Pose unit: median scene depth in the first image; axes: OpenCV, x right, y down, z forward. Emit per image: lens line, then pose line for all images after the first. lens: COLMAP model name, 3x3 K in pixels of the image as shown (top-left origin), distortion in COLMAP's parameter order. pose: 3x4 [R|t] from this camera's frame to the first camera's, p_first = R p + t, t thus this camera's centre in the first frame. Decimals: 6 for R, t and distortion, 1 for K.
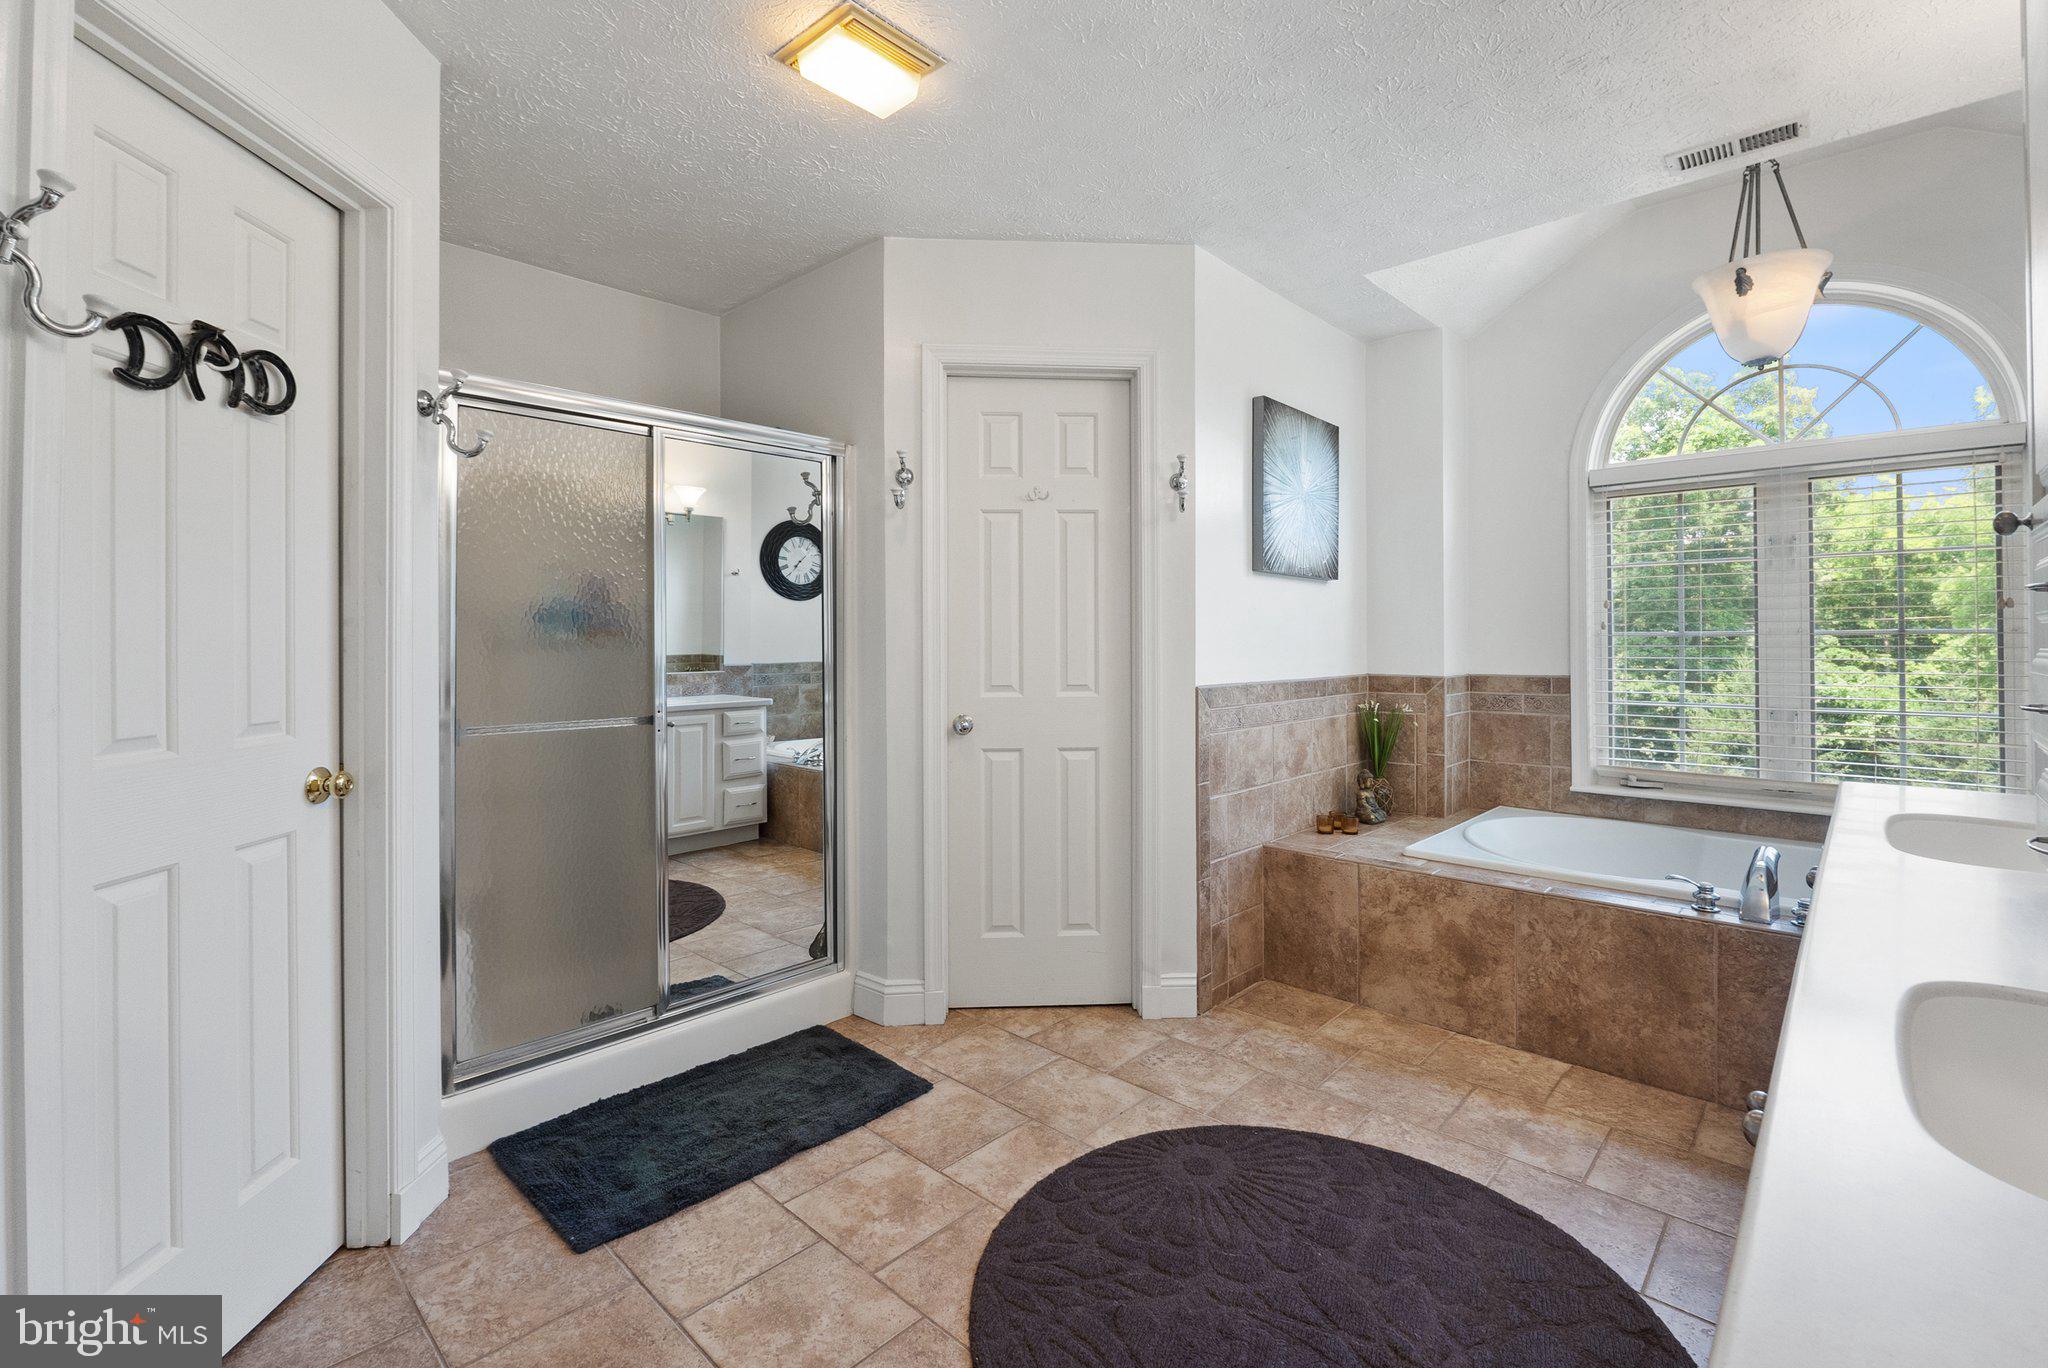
lens RADIAL K [[908.6, 0, 1013.4], [0, 908.6, 649.7], [0, 0, 1]] dist [-0.001562, -0.000938]
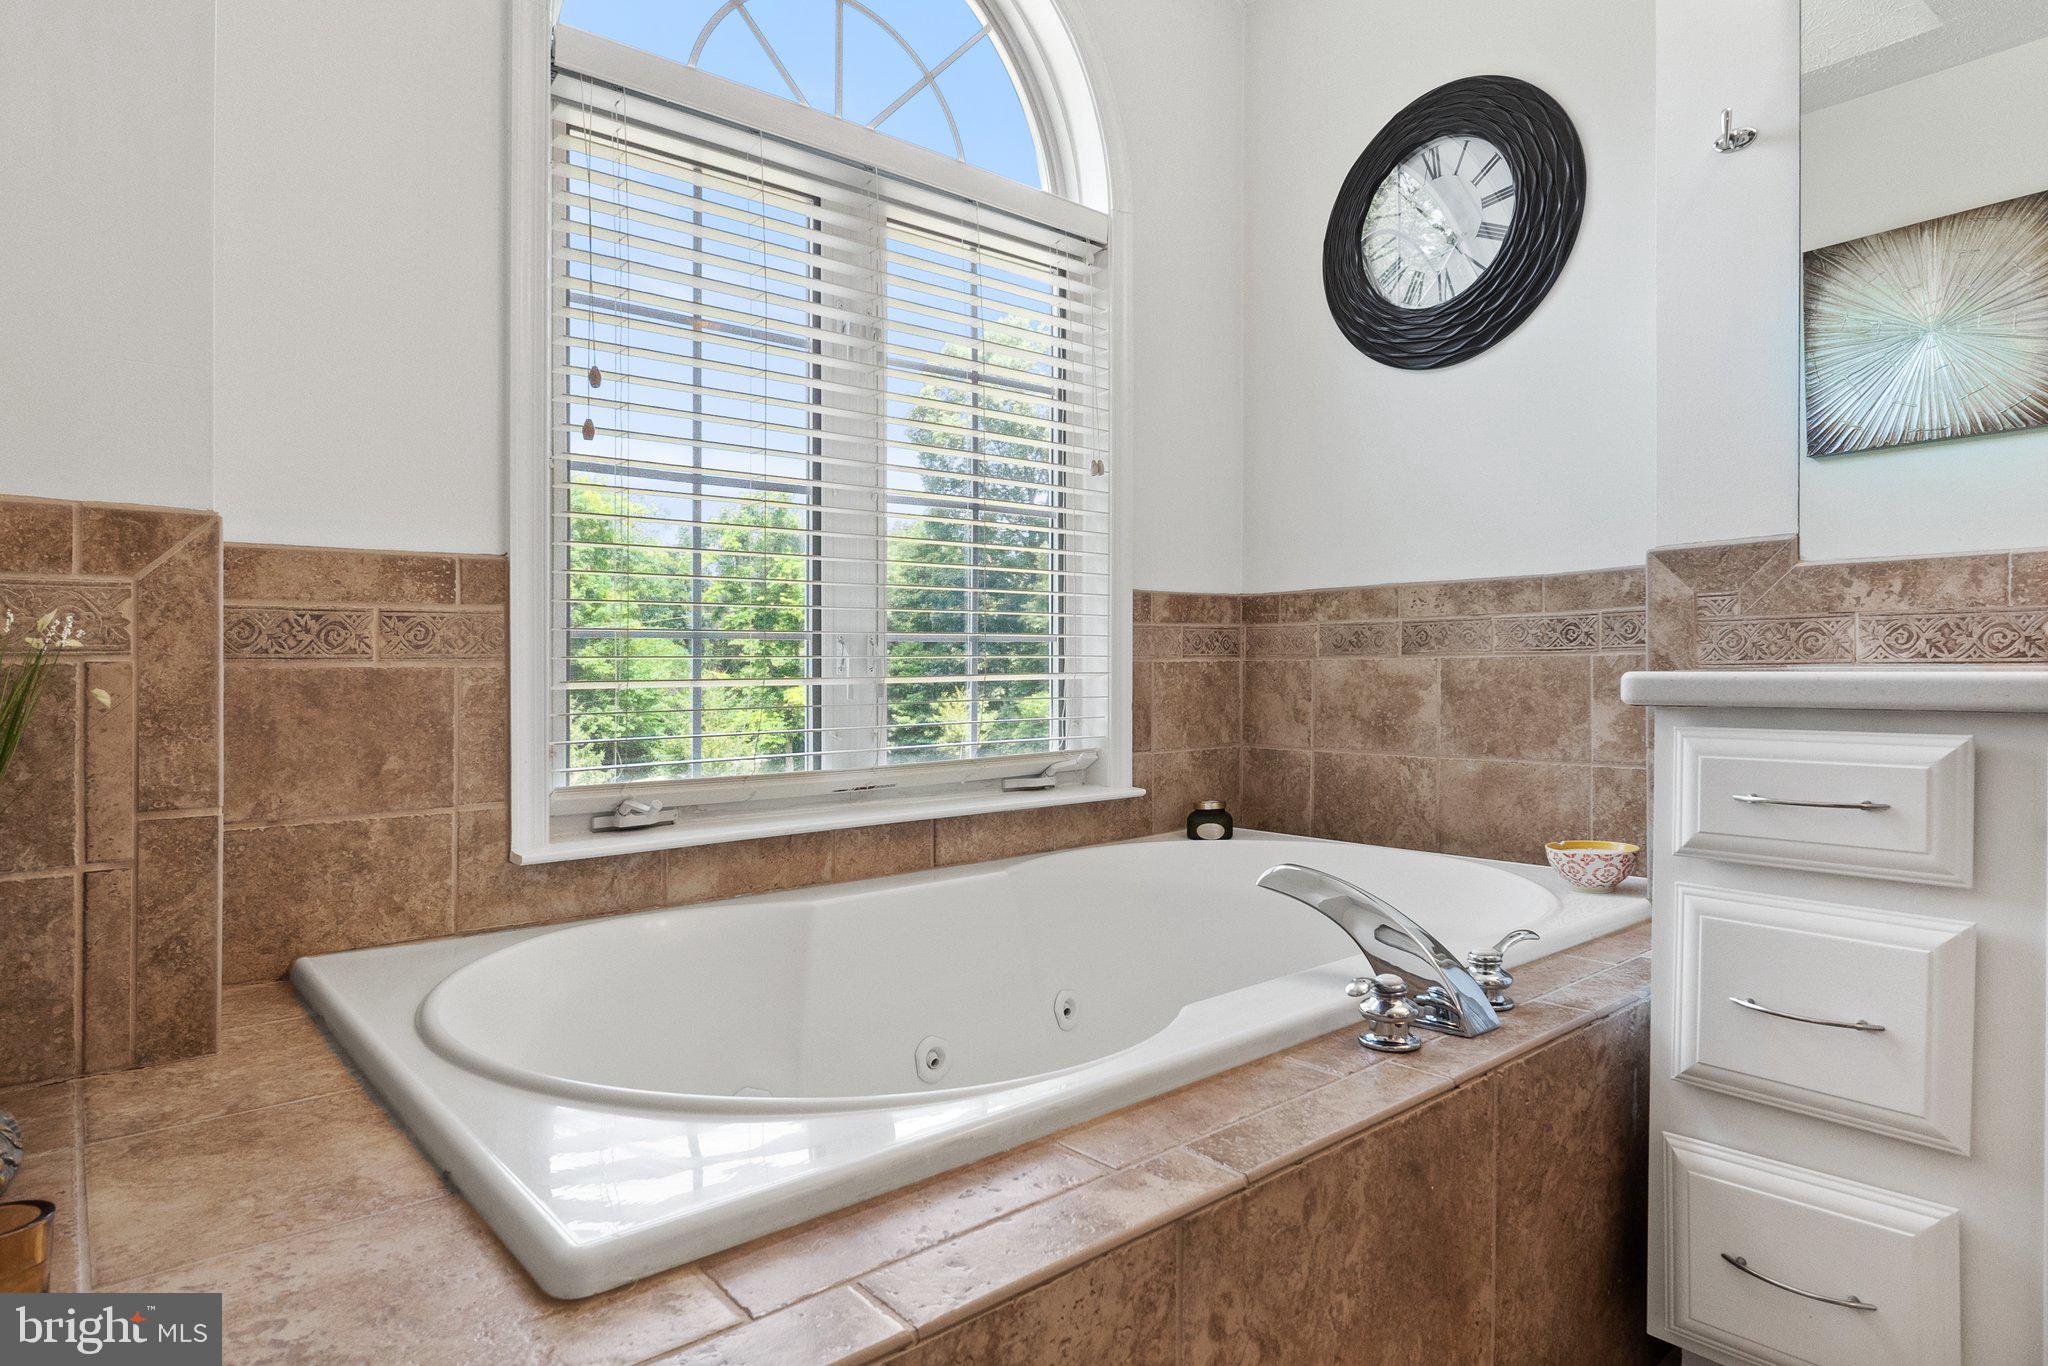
lens RADIAL K [[1124.2, 0, 987.8], [0, 1124.2, 676.4], [0, 0, 1]] dist [-0.001882, -0.000332]
pose [[0.099312, 0.006667, 0.995034, 0.232527], [0.021421, 0.999731, -0.008836, 0.113737], [-0.994826, 0.022192, 0.099142, 1.001538]]
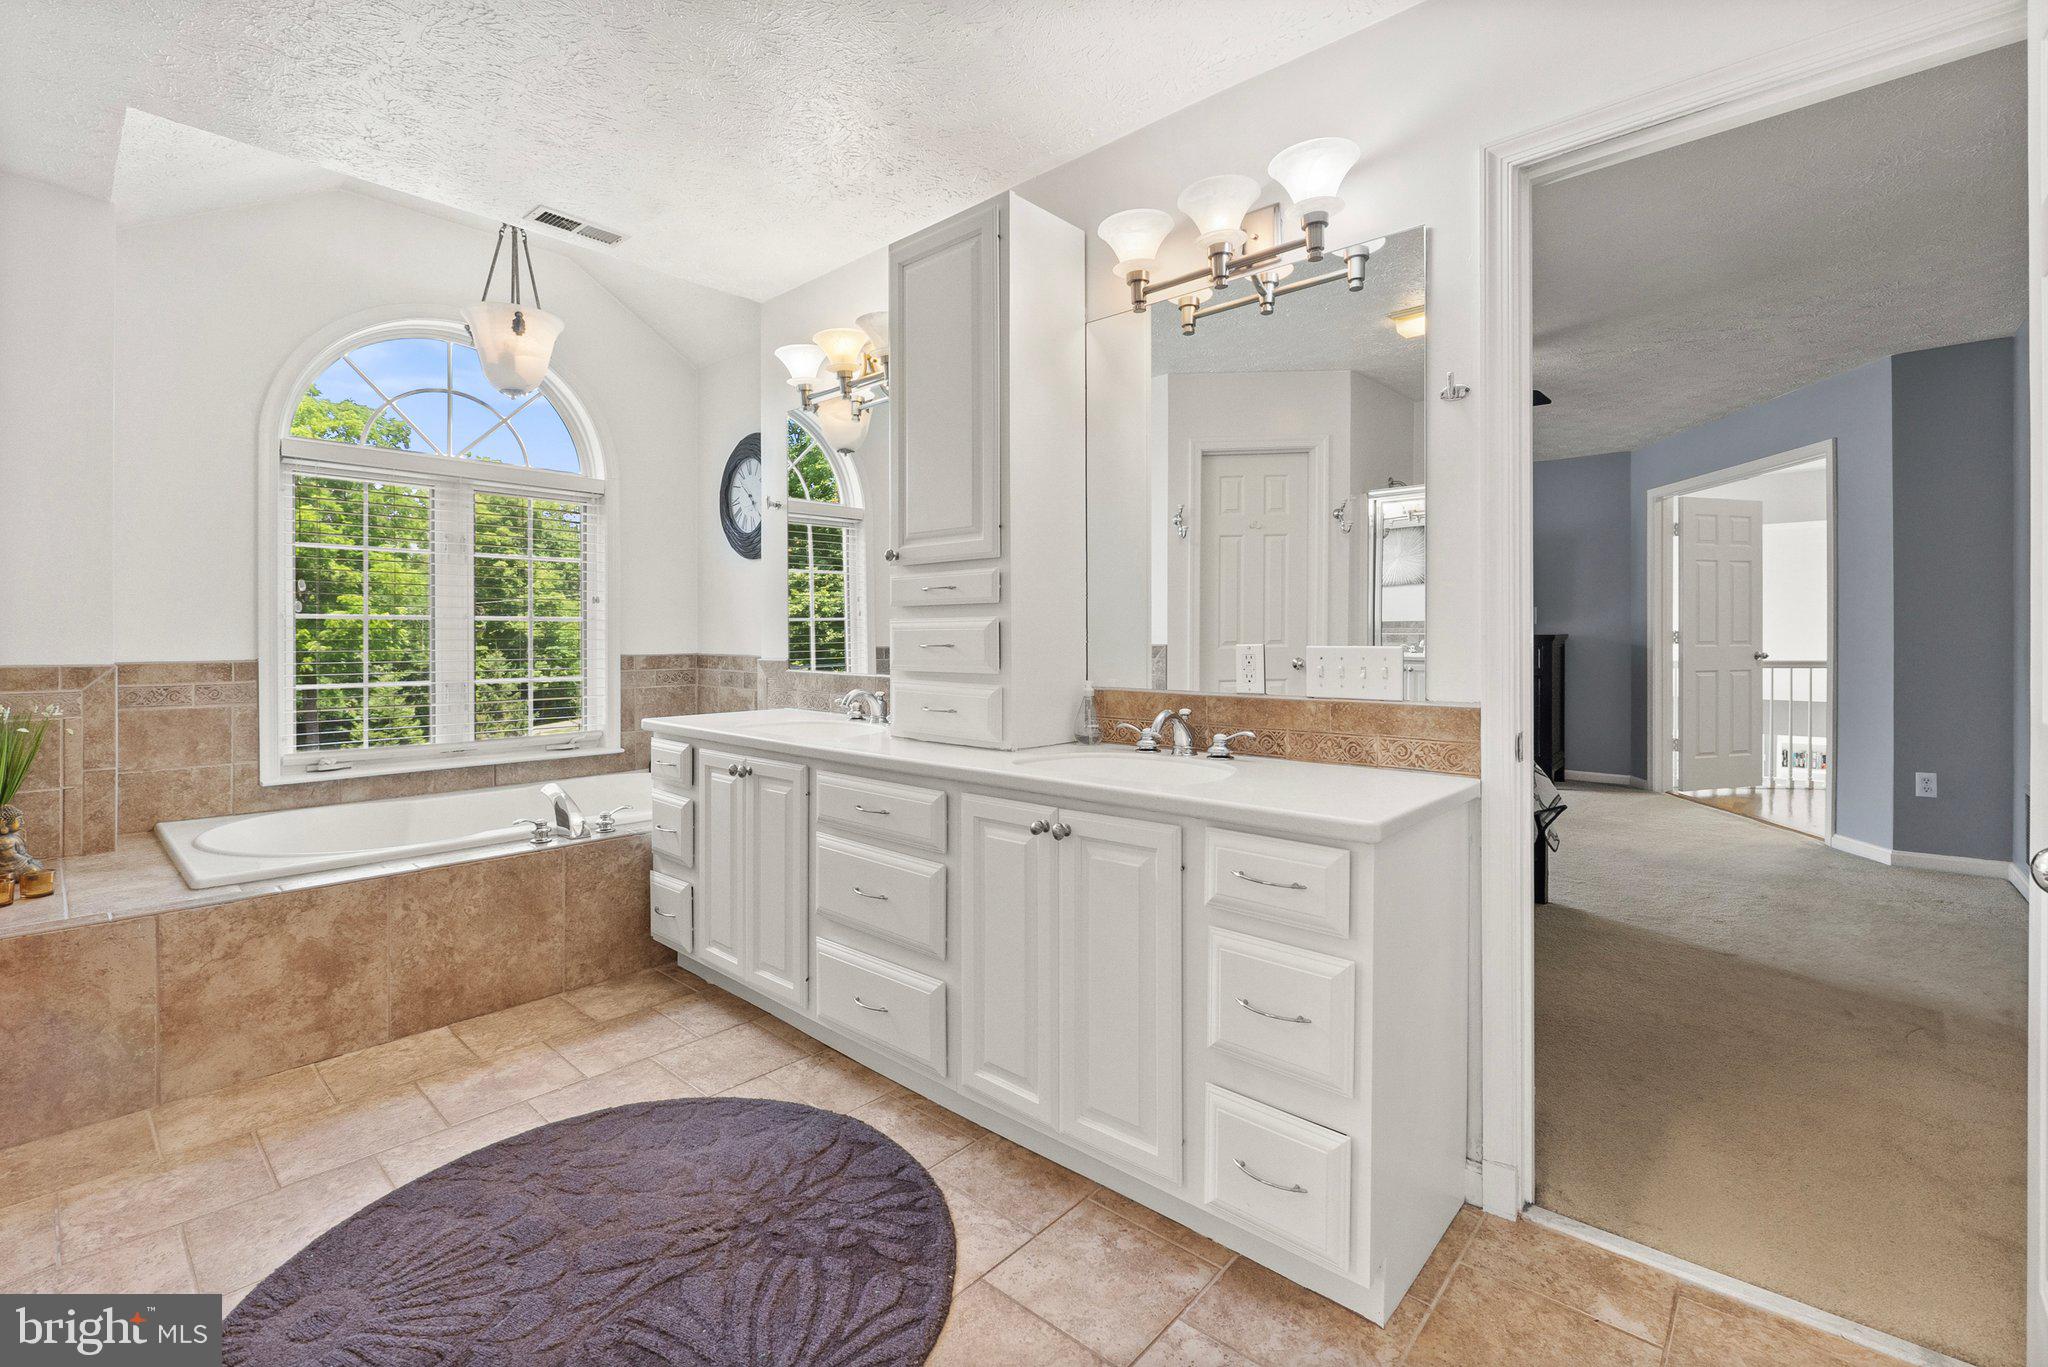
lens RADIAL K [[908.6, 0, 1013.4], [0, 908.6, 649.2], [0, 0, 1]] dist [-0.001562, -0.000938]
pose [[-0.033995, -0.007647, 0.999393, -0.416763], [0.009280, 0.999925, 0.007966, 0.023486], [-0.999379, 0.009545, -0.033921, 0.365378]]
